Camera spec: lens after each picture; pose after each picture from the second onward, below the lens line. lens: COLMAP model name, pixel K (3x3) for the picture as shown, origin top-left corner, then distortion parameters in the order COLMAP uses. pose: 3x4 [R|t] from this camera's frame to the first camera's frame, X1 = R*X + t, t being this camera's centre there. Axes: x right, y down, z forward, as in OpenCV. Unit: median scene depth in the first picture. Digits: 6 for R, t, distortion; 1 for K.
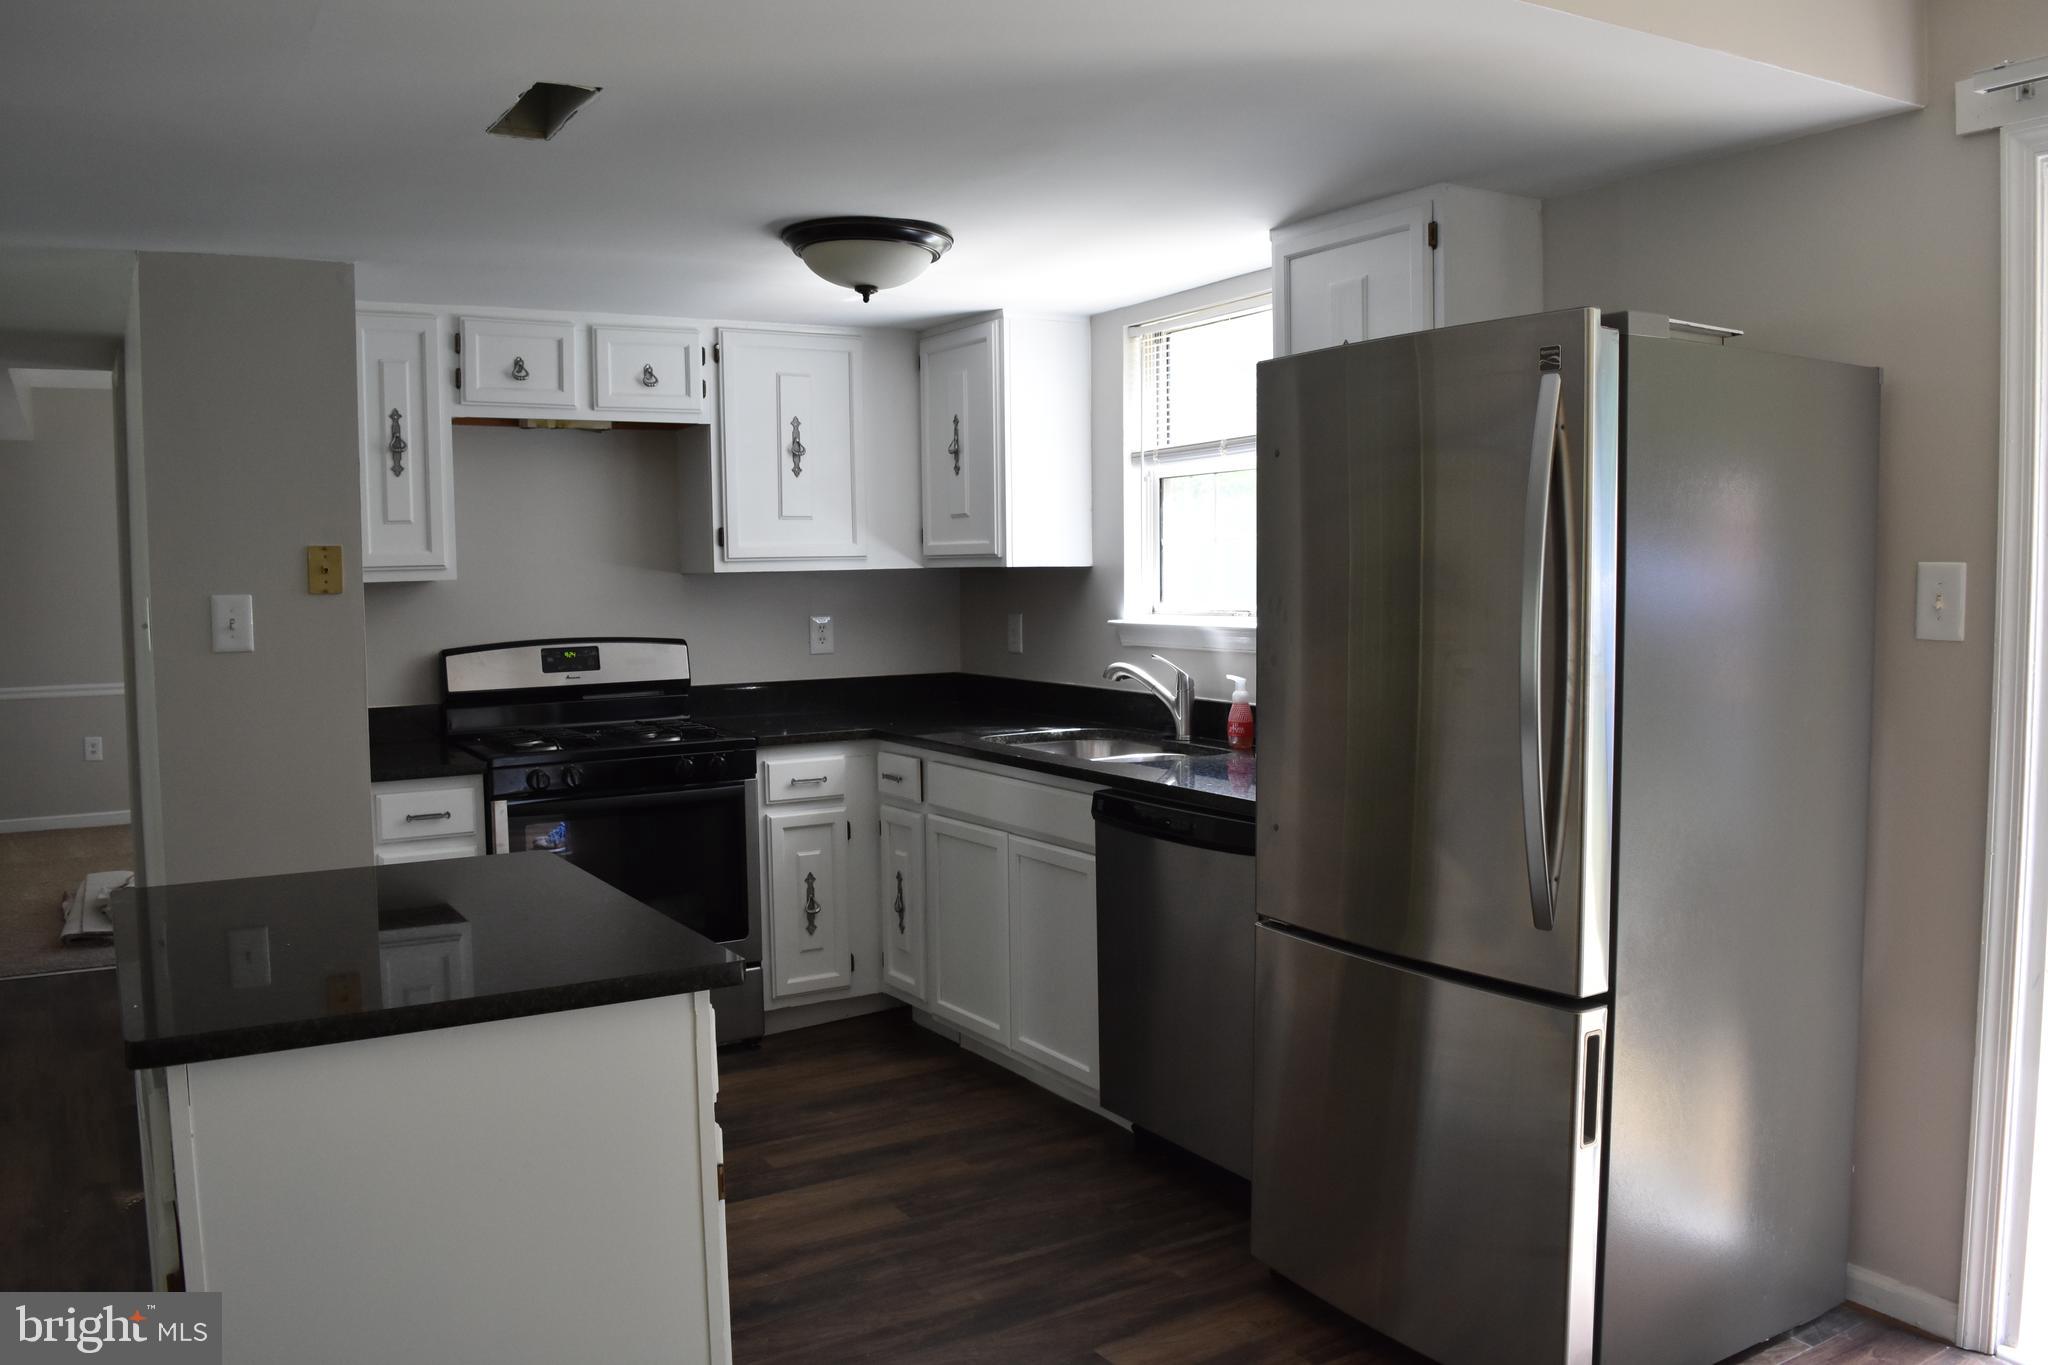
lens RADIAL K [[1612.9, 0, 1027.5], [0, 1612.9, 673.7], [0, 0, 1]] dist [-0.097541, 0.026831]
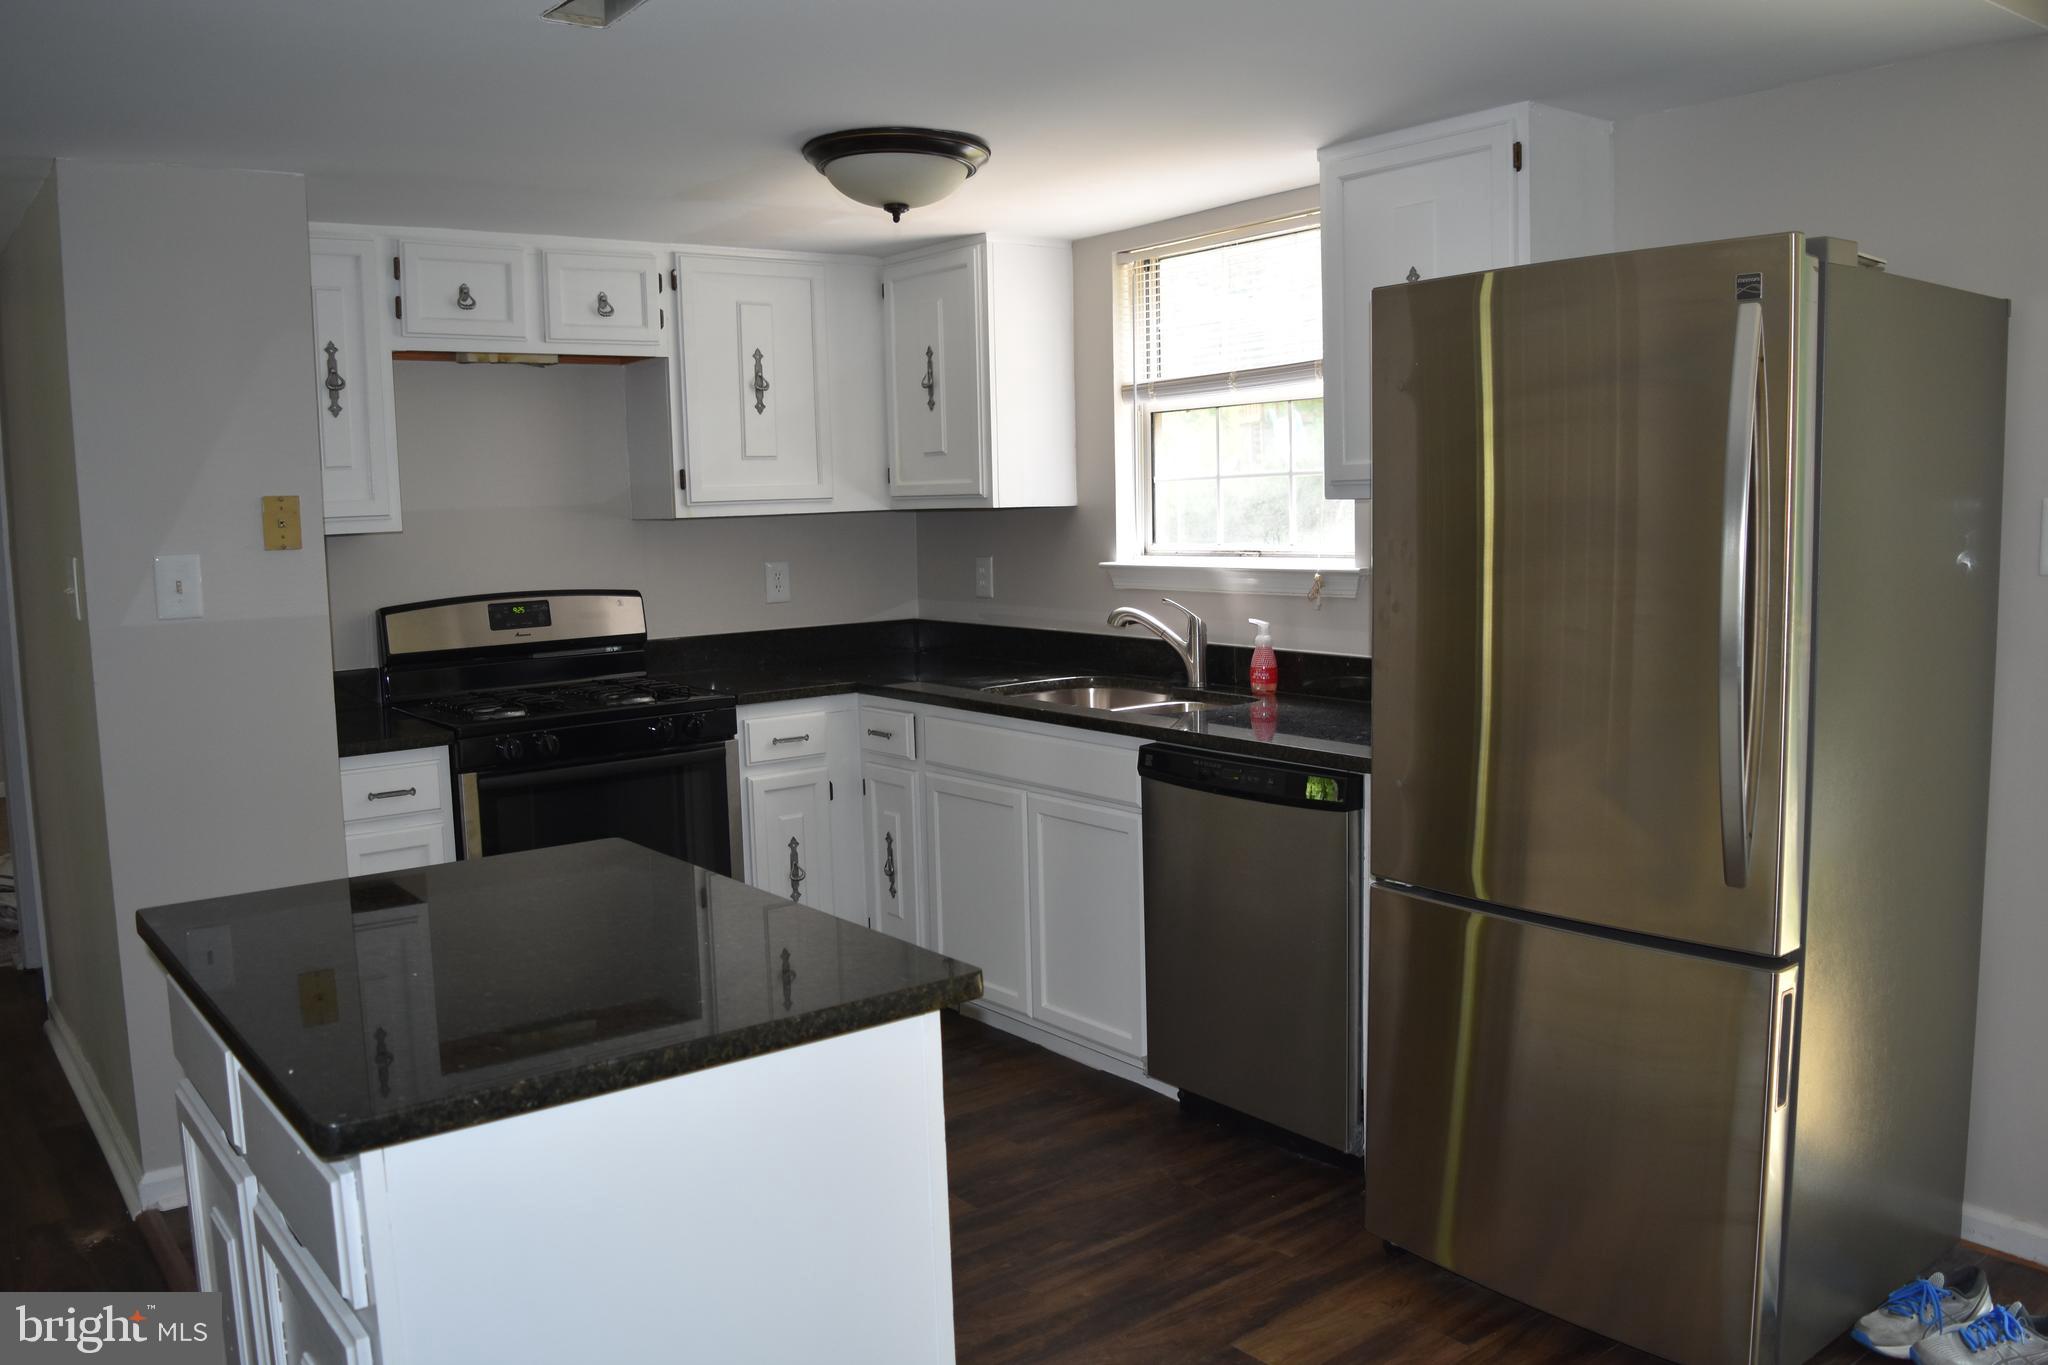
lens RADIAL K [[1612.9, 0, 1027.5], [0, 1612.9, 673.7], [0, 0, 1]] dist [-0.097541, 0.026831]
pose [[0.993337, -0.023838, 0.112758, -0.106588], [0.019291, 0.998963, 0.041240, -0.007914], [-0.113624, -0.038790, 0.992766, 0.057888]]
